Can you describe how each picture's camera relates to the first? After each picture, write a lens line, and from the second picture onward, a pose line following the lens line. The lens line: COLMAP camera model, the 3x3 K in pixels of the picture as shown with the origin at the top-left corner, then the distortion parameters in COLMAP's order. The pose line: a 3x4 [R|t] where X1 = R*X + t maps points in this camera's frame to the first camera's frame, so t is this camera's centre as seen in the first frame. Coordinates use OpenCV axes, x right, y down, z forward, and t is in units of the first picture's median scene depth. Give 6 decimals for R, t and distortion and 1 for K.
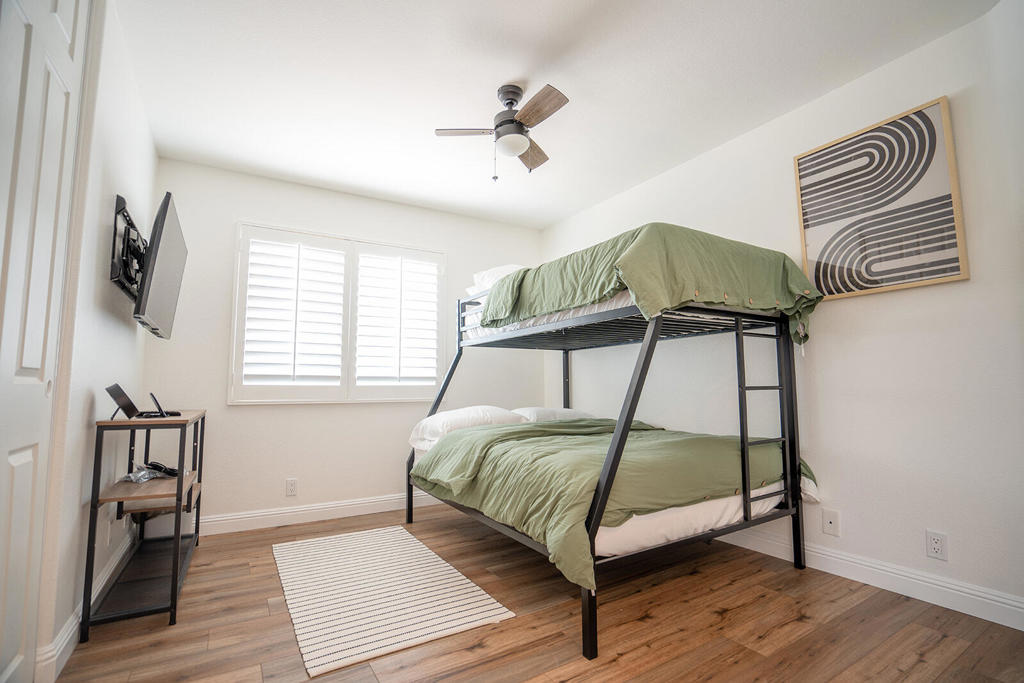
lens RADIAL K [[472.3, 0, 508.7], [0, 472.3, 341.1], [0, 0, 1]] dist [-0.022958, 0.006894]
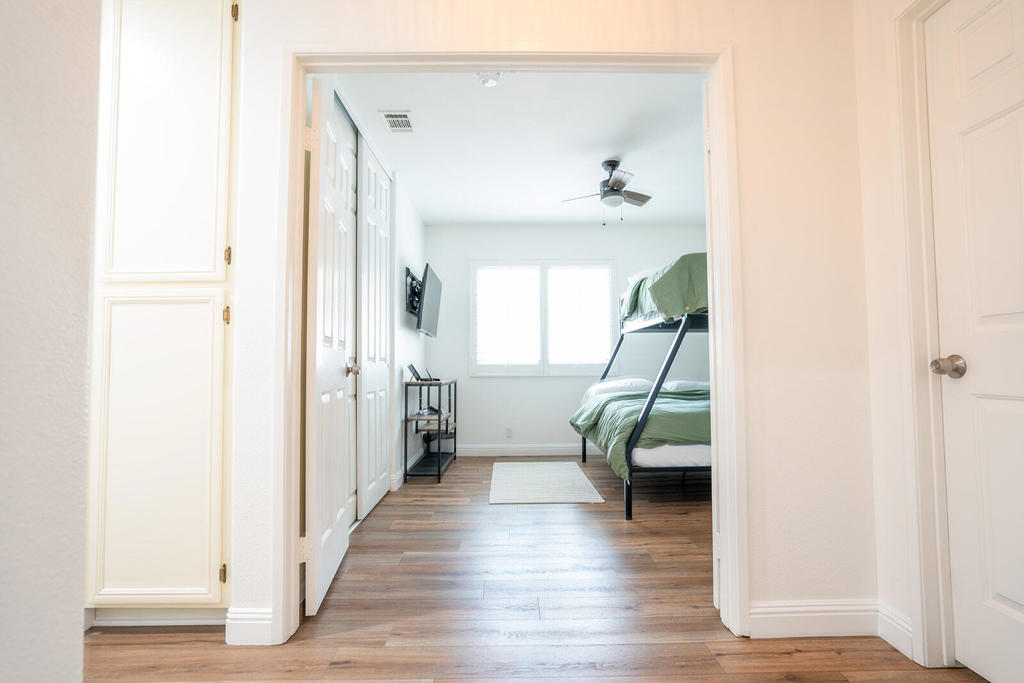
lens RADIAL K [[530.0, 0, 509.5], [0, 530.0, 339.7], [0, 0, 1]] dist [0.005643, 0.000094]
pose [[0.864387, -0.024612, -0.502225, 0.604048], [0.050181, 0.998037, 0.037458, -0.068656], [0.500317, -0.057580, 0.863925, -0.678066]]
